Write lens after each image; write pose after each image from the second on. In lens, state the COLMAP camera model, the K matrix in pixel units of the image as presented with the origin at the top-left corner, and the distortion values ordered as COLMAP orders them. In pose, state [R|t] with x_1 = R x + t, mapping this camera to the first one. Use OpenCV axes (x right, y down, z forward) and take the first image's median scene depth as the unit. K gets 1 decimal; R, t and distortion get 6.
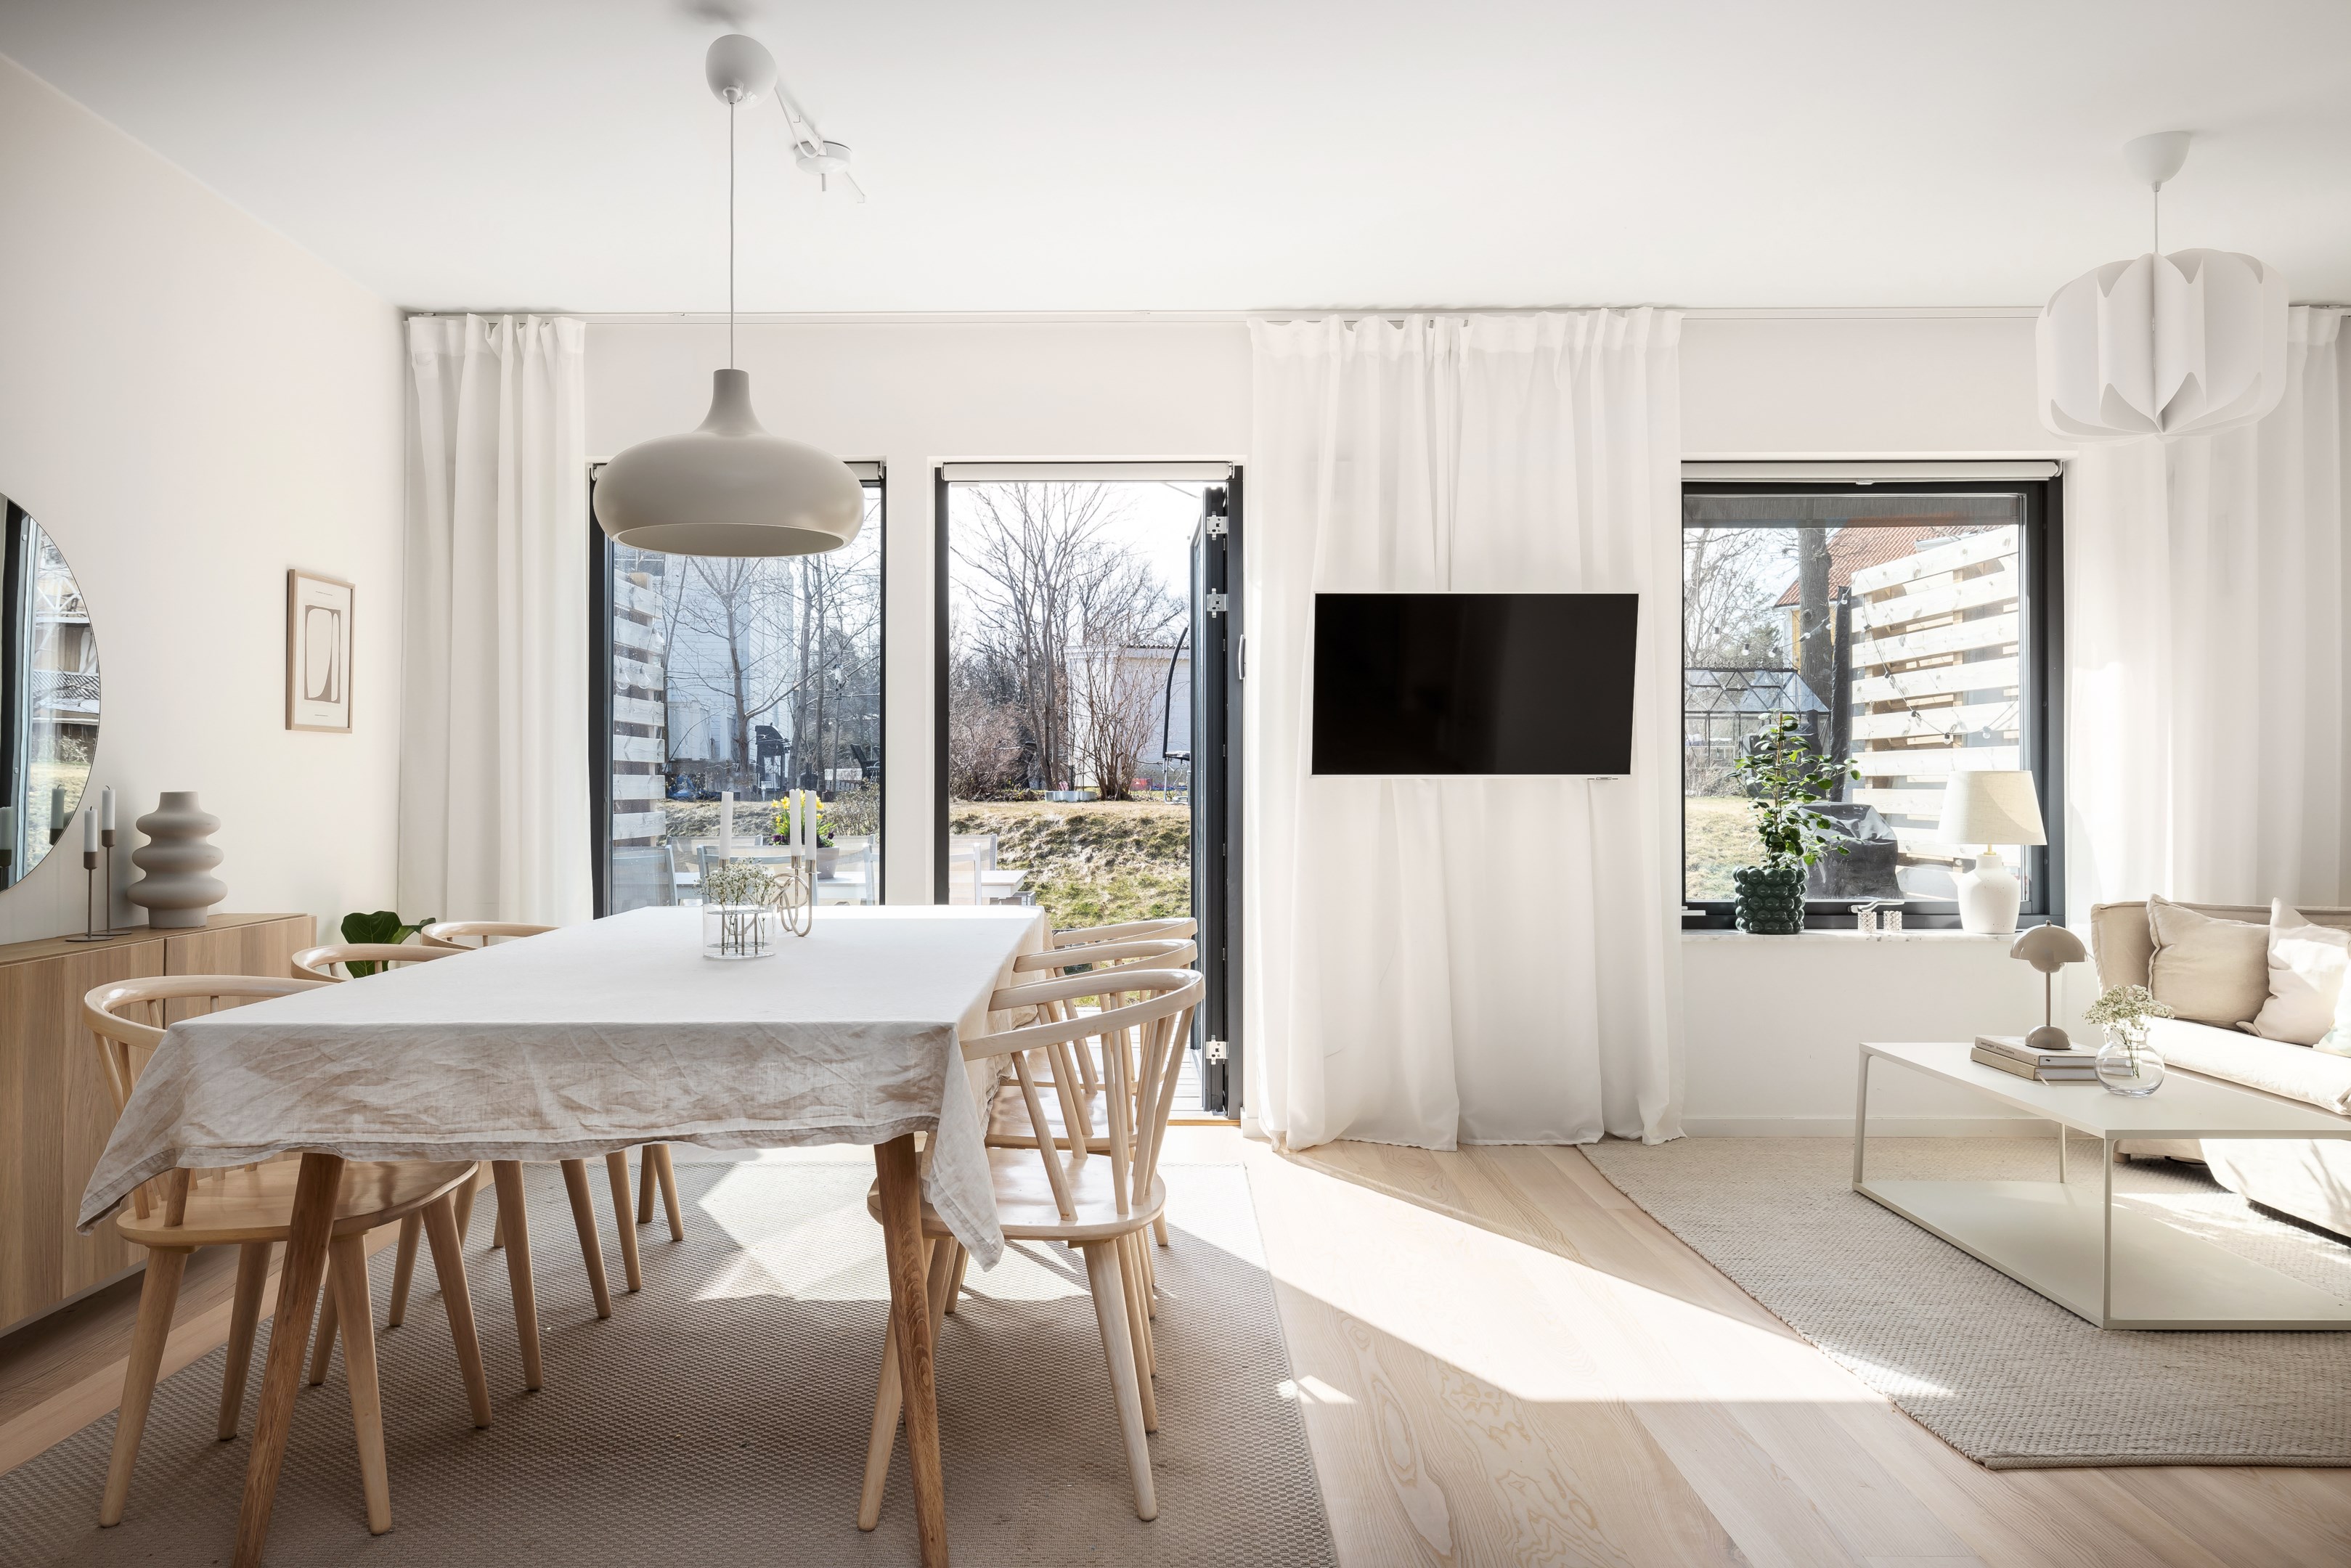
lens RADIAL K [[1633.7, 0, 1108.9], [0, 1633.7, 757.9], [0, 0, 1]] dist [0.003493, -0.001577]
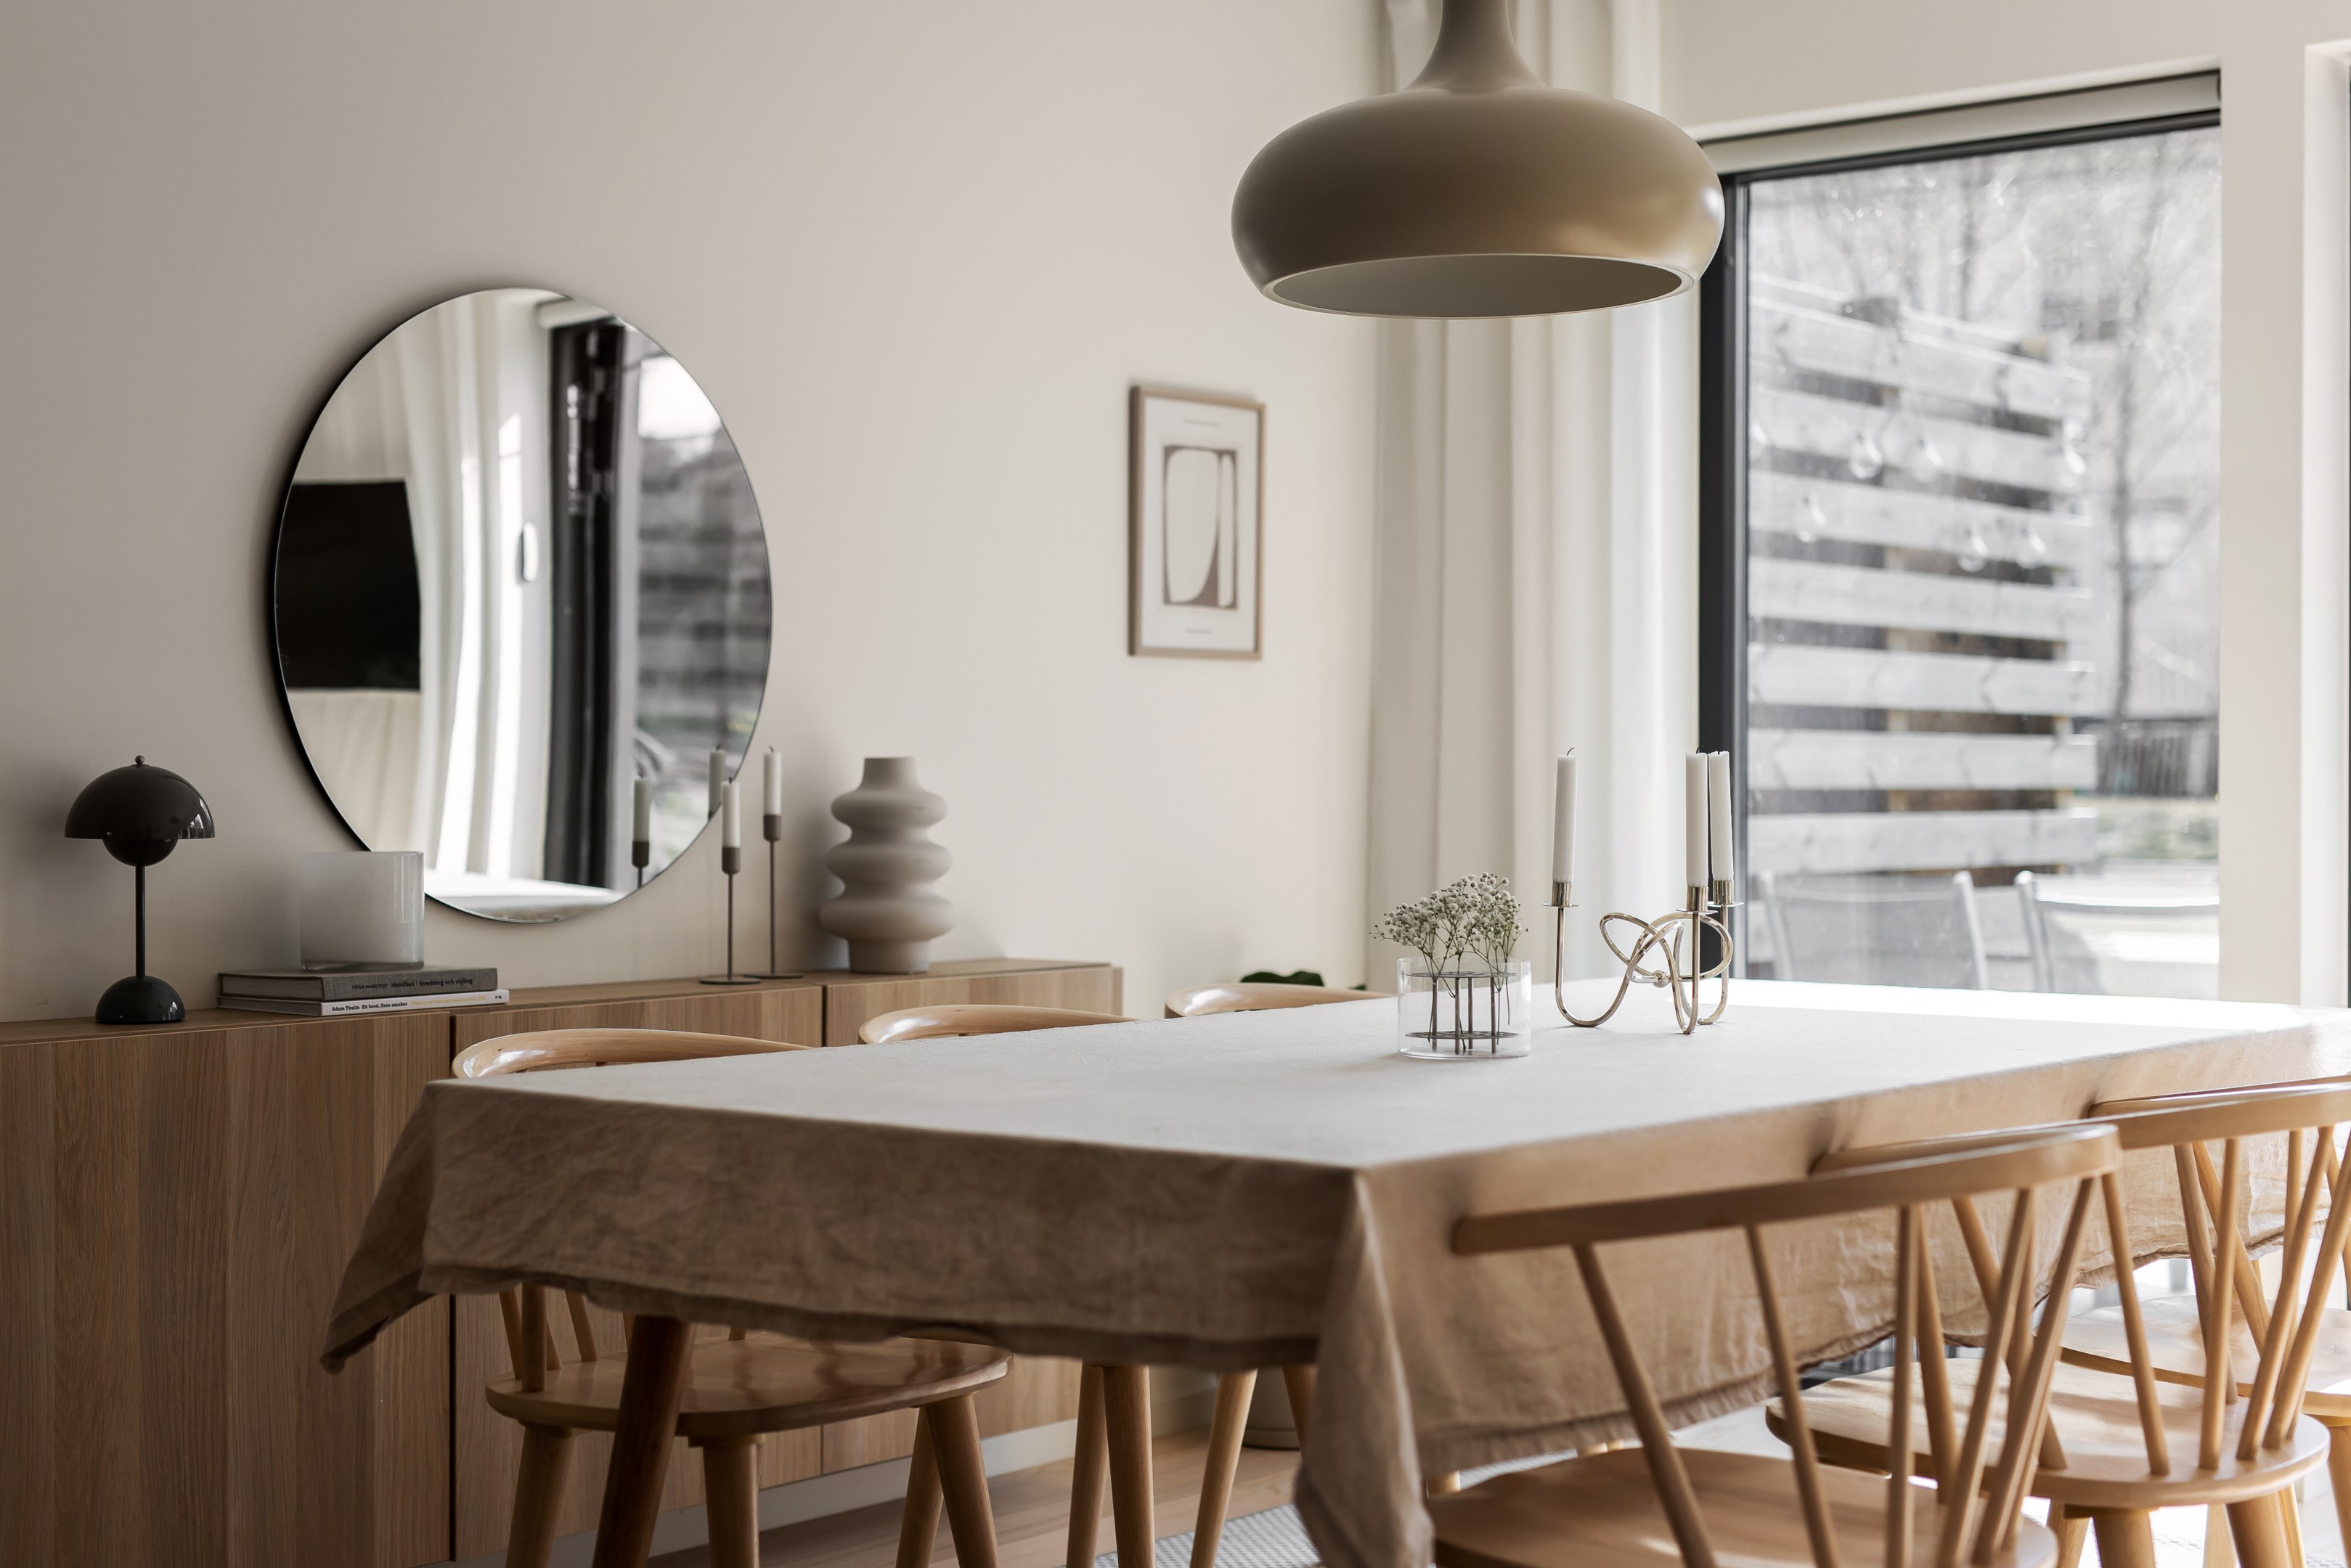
lens RADIAL K [[3367.9, 0, 1175.5], [0, 3367.9, 784.0], [0, 0, 1]] dist [-0.026583, 0.000277]
pose [[0.783755, 0.005509, -0.621046, 0.273265], [0.007015, 0.999818, 0.017722, 0.007571], [0.621031, -0.018247, 0.783574, 0.046667]]
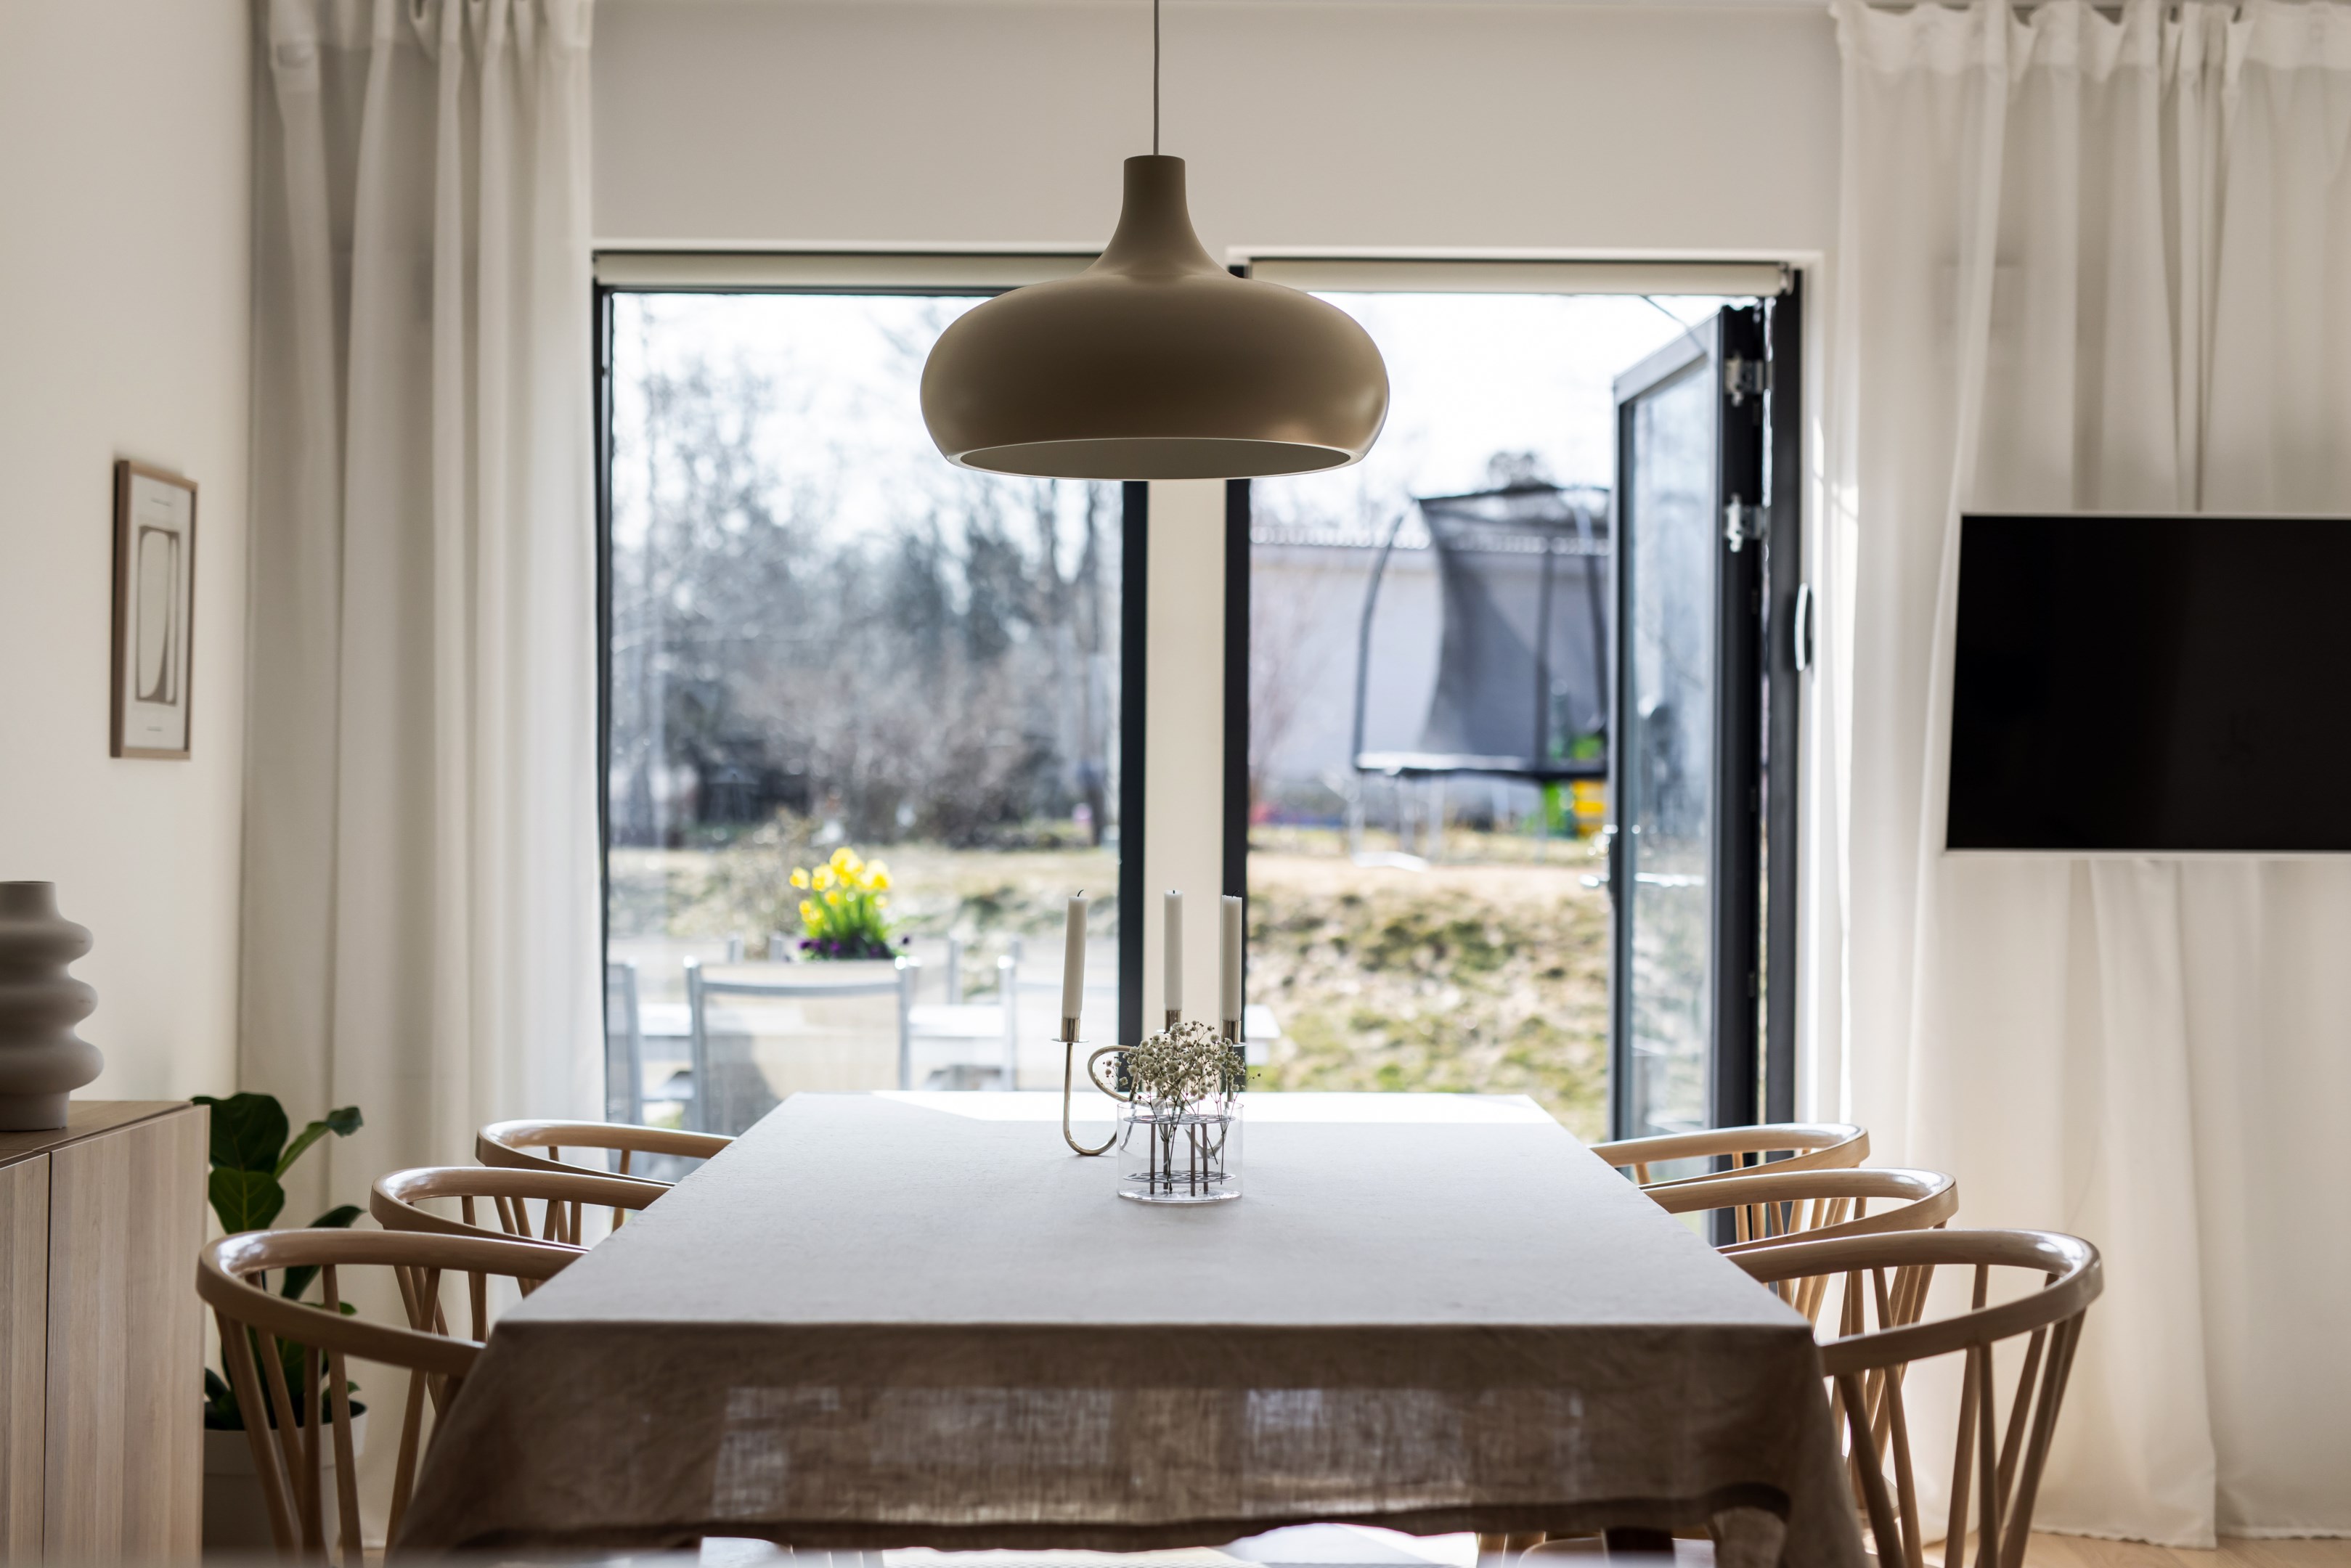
lens RADIAL K [[3330.8, 0, 1175.5], [0, 3330.8, 784.0], [0, 0, 1]] dist [0.021819, -0.015847]
pose [[0.999670, 0.009610, 0.023821, -0.178706], [-0.009864, 0.999896, 0.010536, -0.023853], [-0.023718, -0.010768, 0.999661, -0.108171]]
